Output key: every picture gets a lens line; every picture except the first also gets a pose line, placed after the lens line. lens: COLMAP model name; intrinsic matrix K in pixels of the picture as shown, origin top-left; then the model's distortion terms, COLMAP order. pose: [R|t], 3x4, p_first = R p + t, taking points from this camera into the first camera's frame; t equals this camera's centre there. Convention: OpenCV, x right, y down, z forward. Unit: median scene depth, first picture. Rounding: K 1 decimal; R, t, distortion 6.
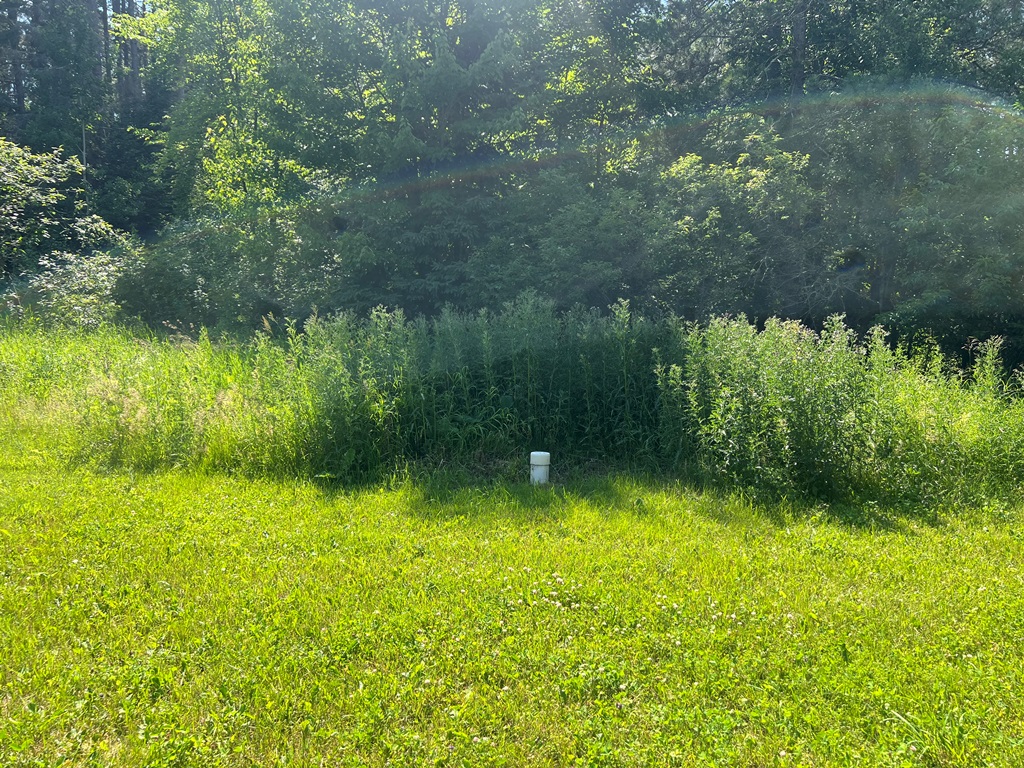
lens RADIAL K [[766.8, 0, 528.5], [0, 766.8, 386.2], [0, 0, 1]] dist [0.084395, -0.081248]
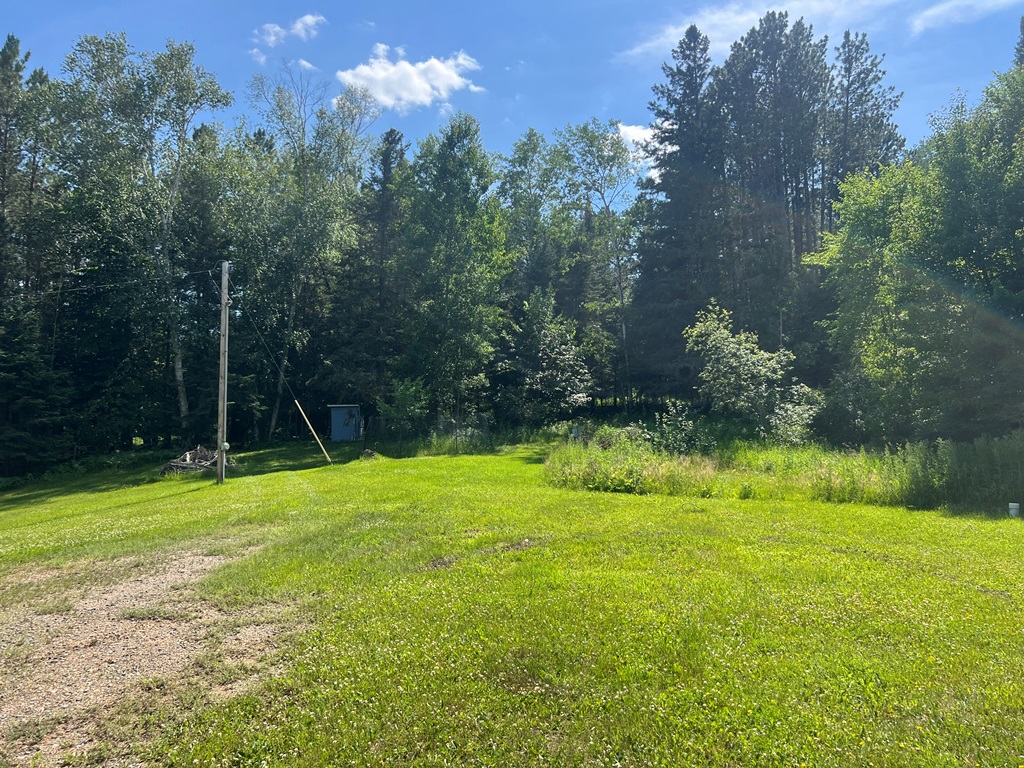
lens RADIAL K [[766.8, 0, 528.5], [0, 766.8, 386.2], [0, 0, 1]] dist [0.084395, -0.081248]
pose [[0.697492, -0.060849, -0.714005, 0.389355], [-0.039303, 0.991640, -0.122904, 0.048190], [0.715514, 0.113787, 0.689269, -0.936482]]
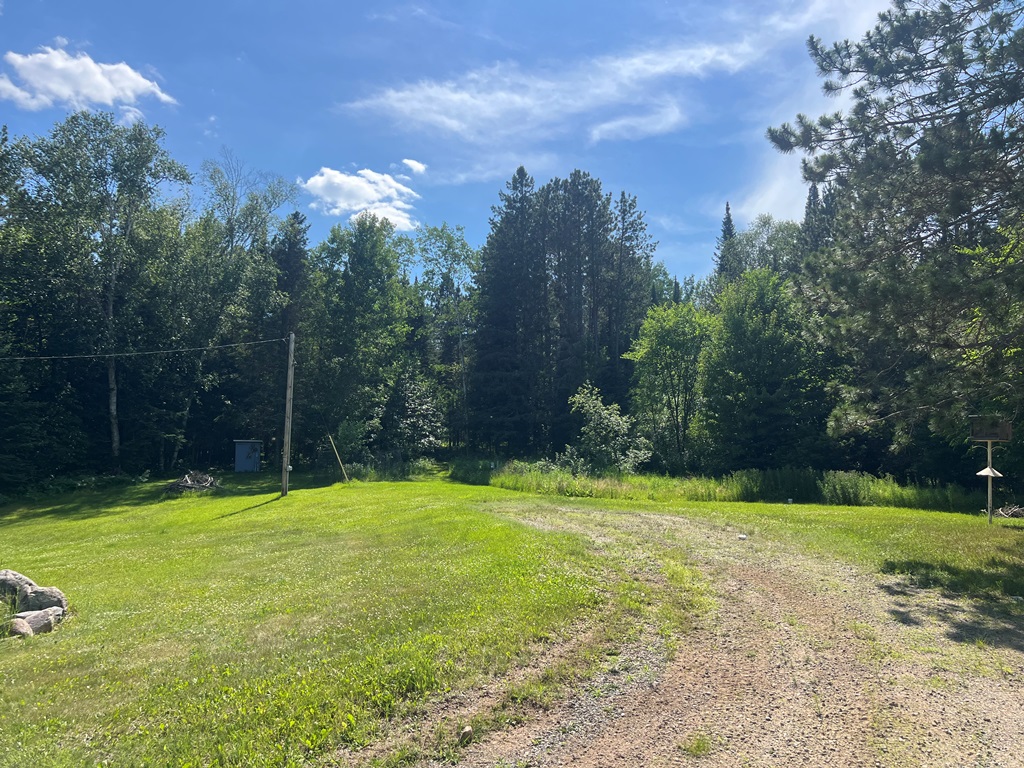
lens RADIAL K [[766.8, 0, 528.5], [0, 766.8, 386.2], [0, 0, 1]] dist [0.084395, -0.081248]
pose [[0.922326, -0.049379, -0.383246, 0.230603], [-0.027992, 0.980658, -0.193719, 0.222199], [0.385399, 0.189400, 0.903103, -2.424113]]
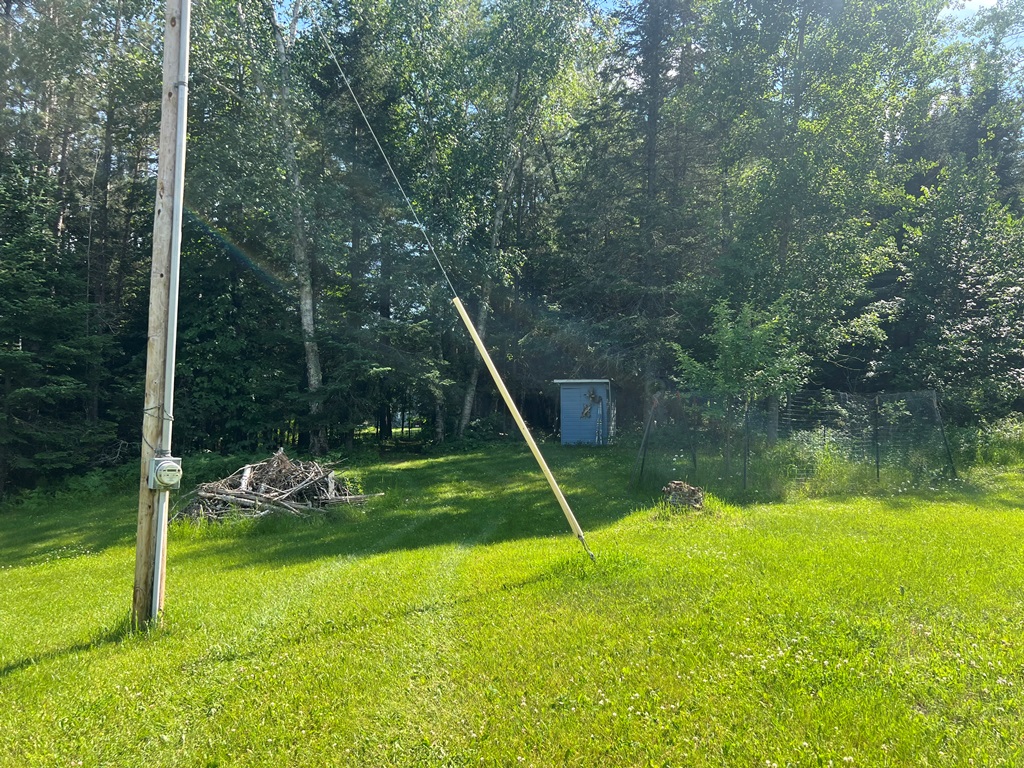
lens RADIAL K [[766.8, 0, 528.5], [0, 766.8, 386.2], [0, 0, 1]] dist [0.084395, -0.081248]
pose [[0.473343, -0.055693, -0.879116, -1.204600], [-0.079448, 0.991233, -0.105572, -0.040791], [0.877288, 0.119815, 0.464769, -0.054329]]
